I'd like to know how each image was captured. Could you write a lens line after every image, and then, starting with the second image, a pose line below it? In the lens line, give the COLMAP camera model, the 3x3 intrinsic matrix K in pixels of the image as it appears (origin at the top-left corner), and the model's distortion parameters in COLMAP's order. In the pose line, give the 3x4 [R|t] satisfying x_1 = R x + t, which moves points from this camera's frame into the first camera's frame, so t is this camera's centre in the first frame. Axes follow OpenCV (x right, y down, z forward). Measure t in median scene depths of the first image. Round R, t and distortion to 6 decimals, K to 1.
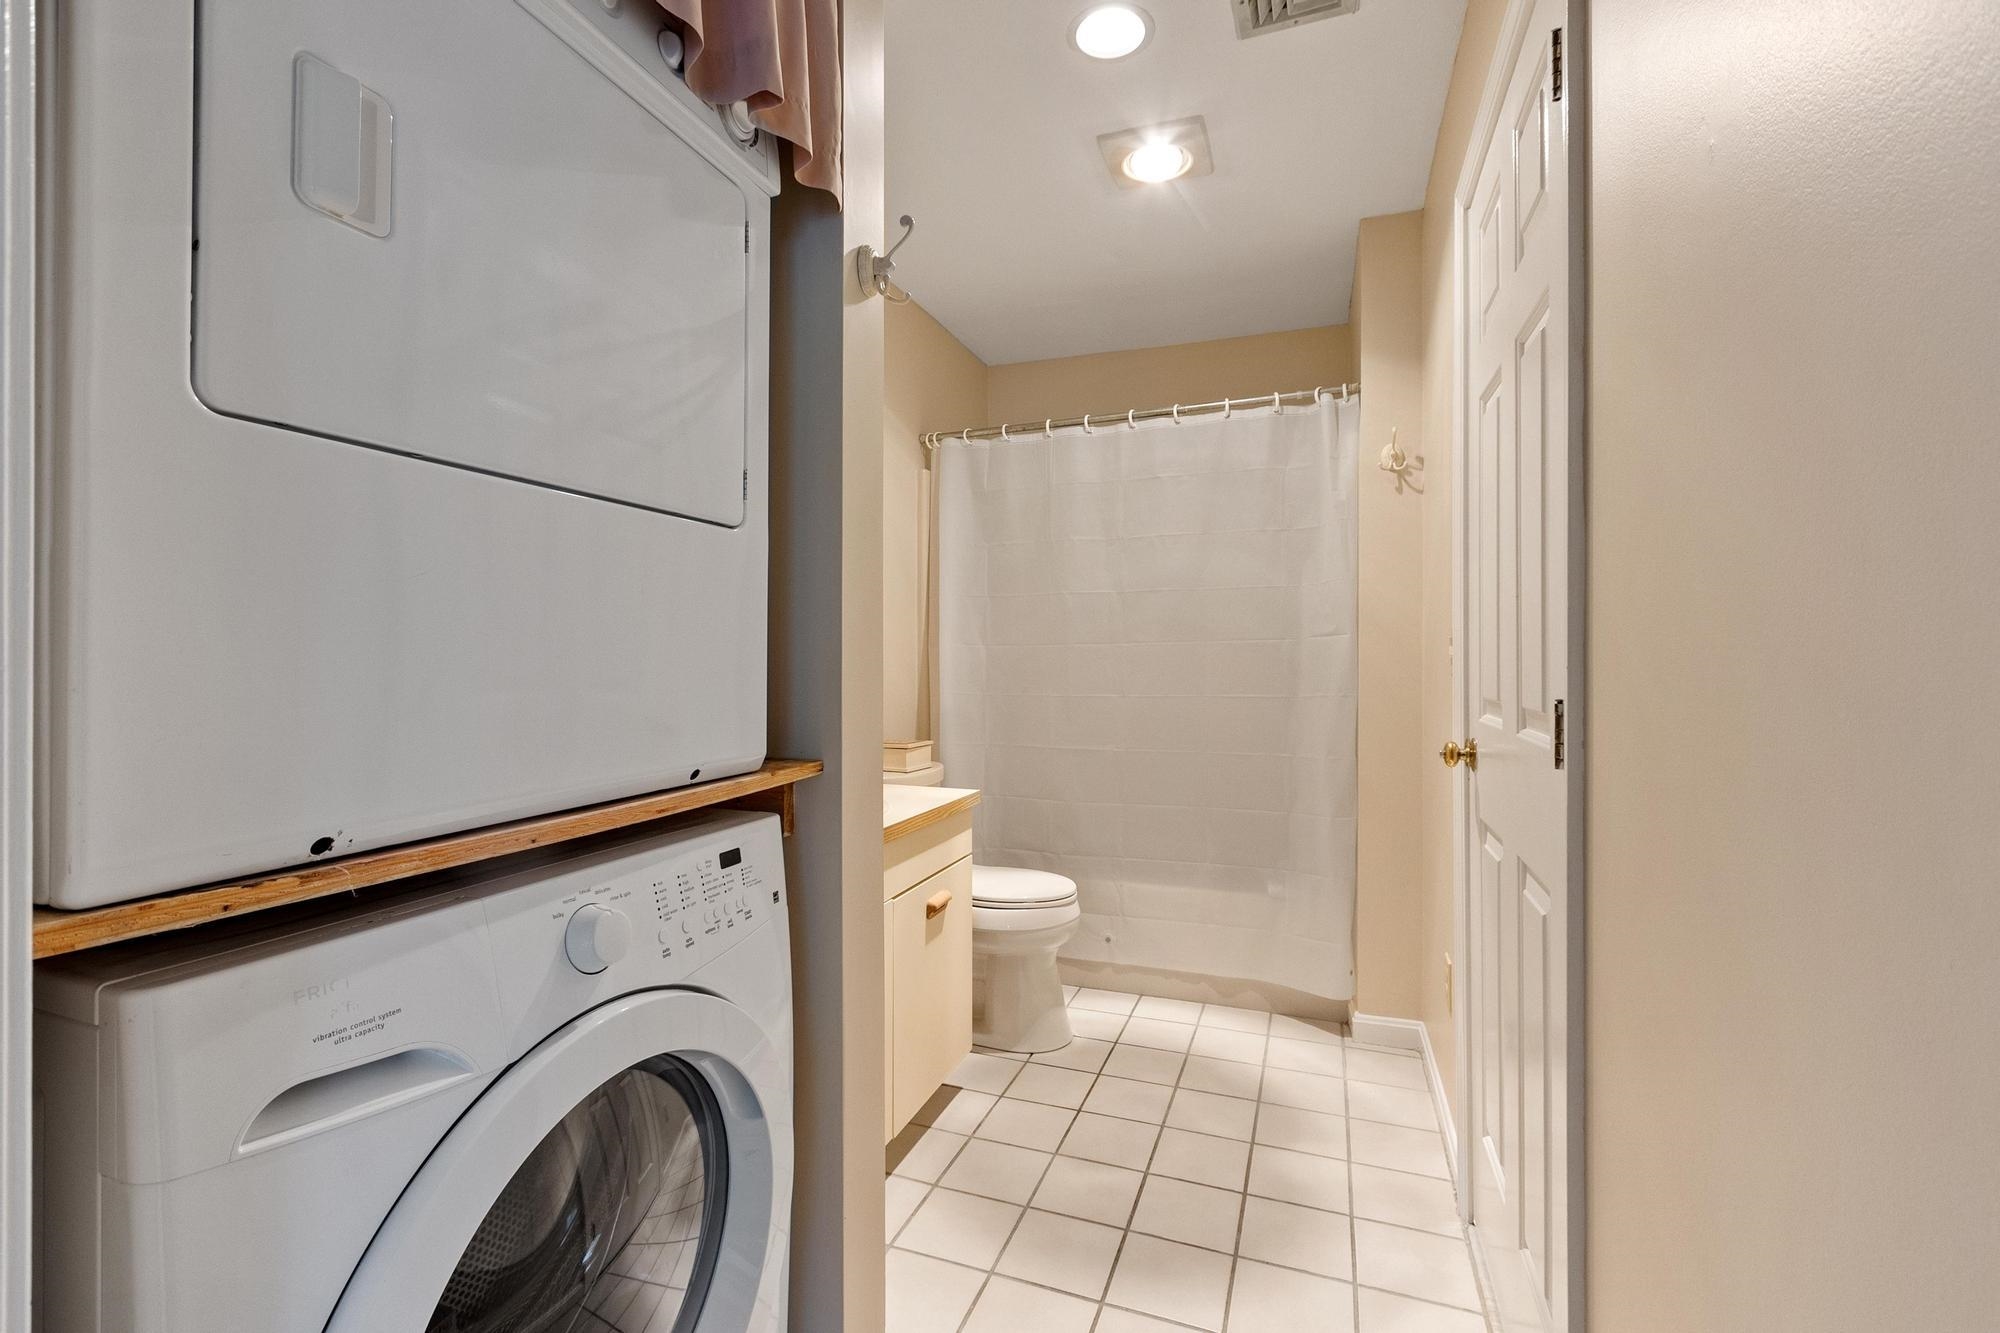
lens RADIAL K [[875.7, 0, 988.0], [0, 875.7, 677.1], [0, 0, 1]] dist [-0.000549, 0.000227]
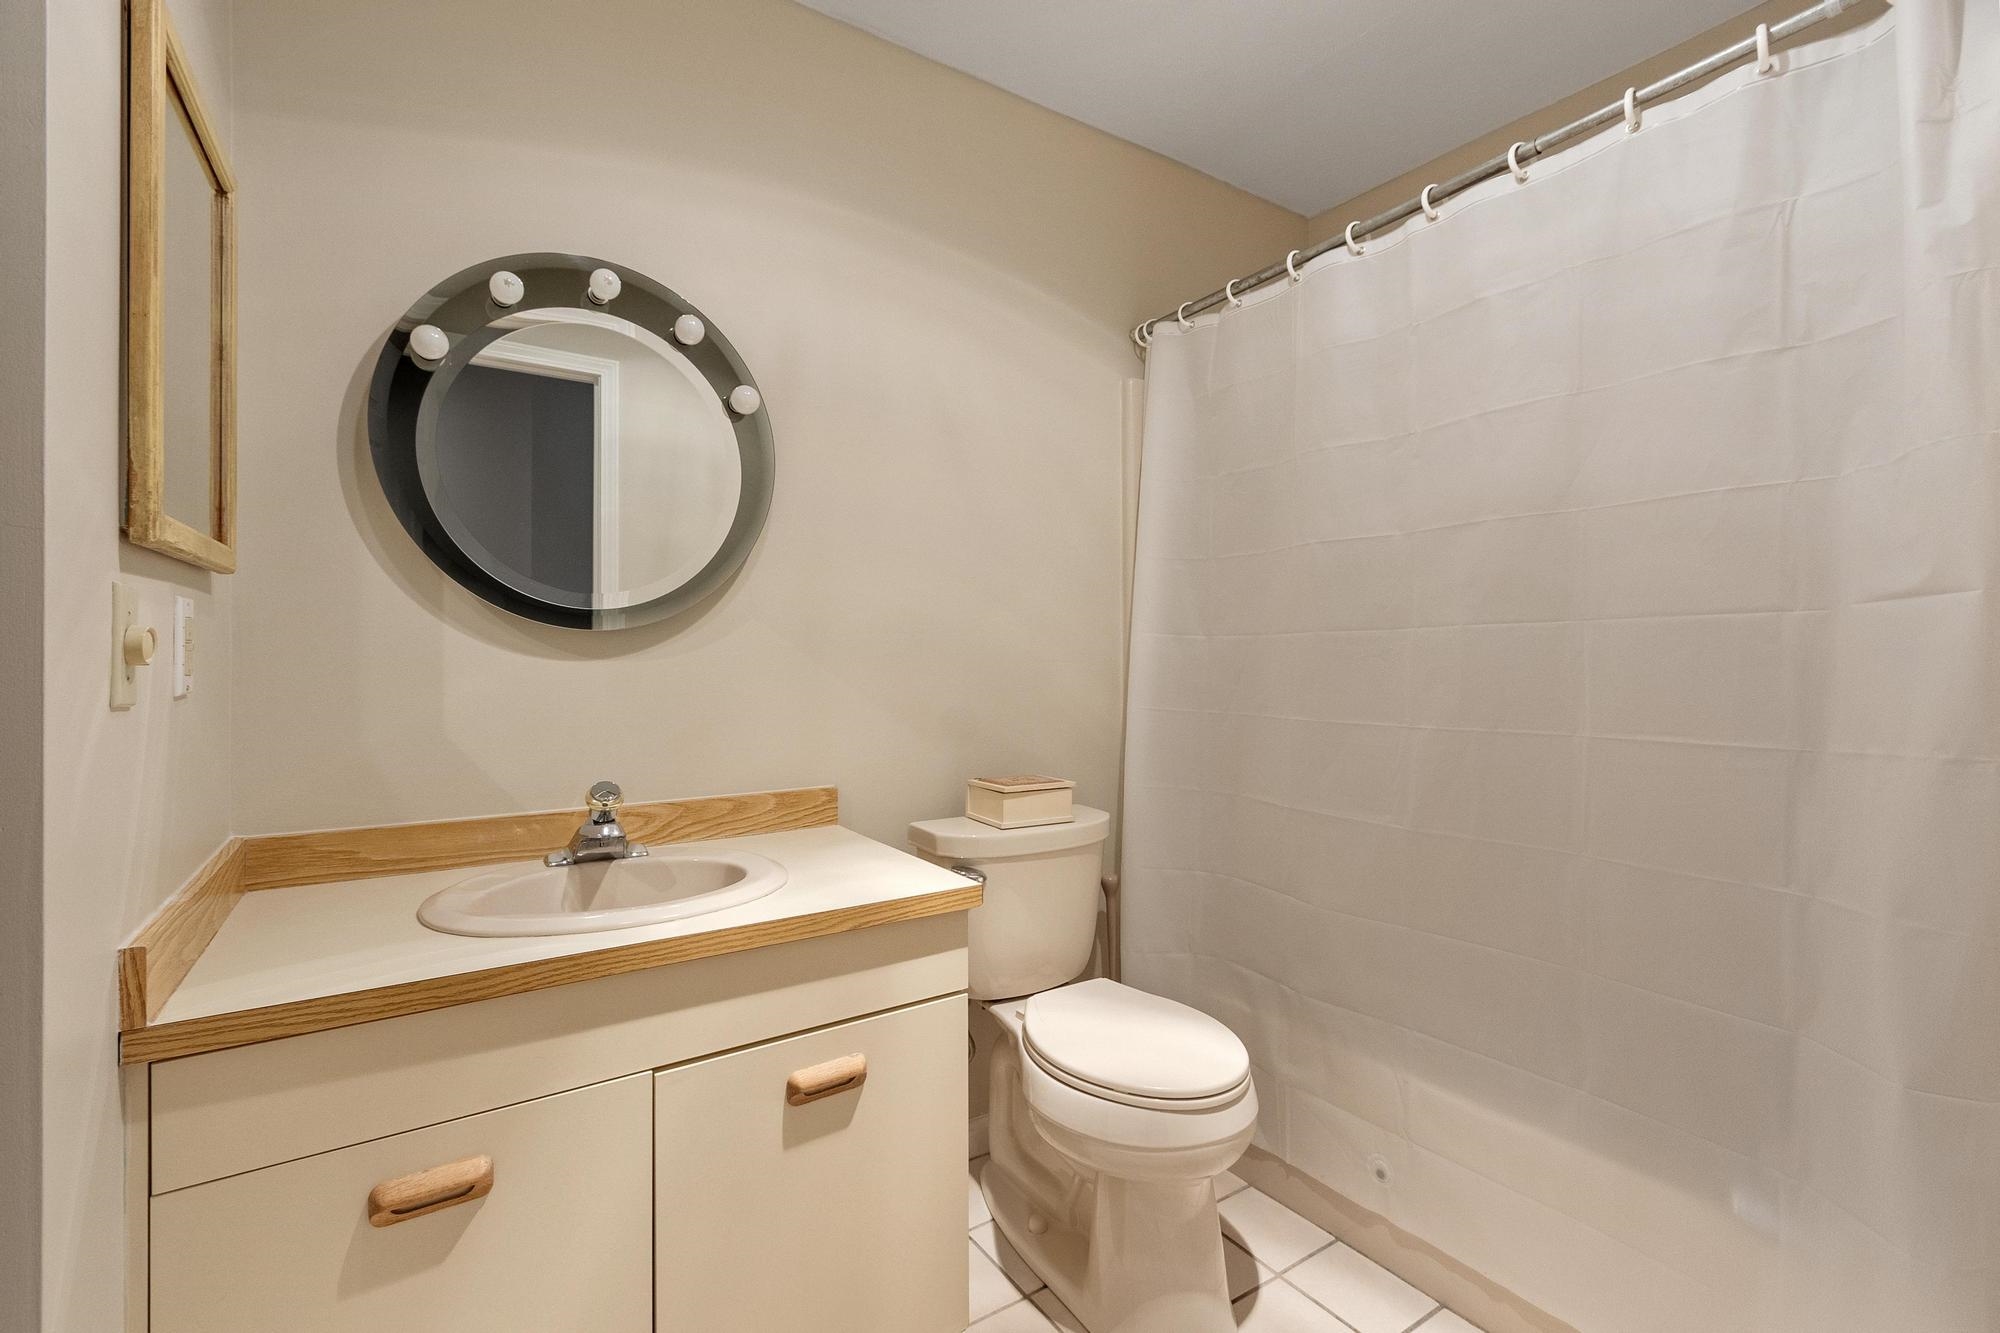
lens RADIAL K [[878.1, 0, 994.0], [0, 878.1, 661.3], [0, 0, 1]] dist [0.000890, 0.000091]
pose [[0.802669, 0.002673, -0.596418, 0.279530], [-0.007152, 0.999961, -0.005145, -0.013931], [0.596381, 0.008395, 0.802657, 0.433561]]
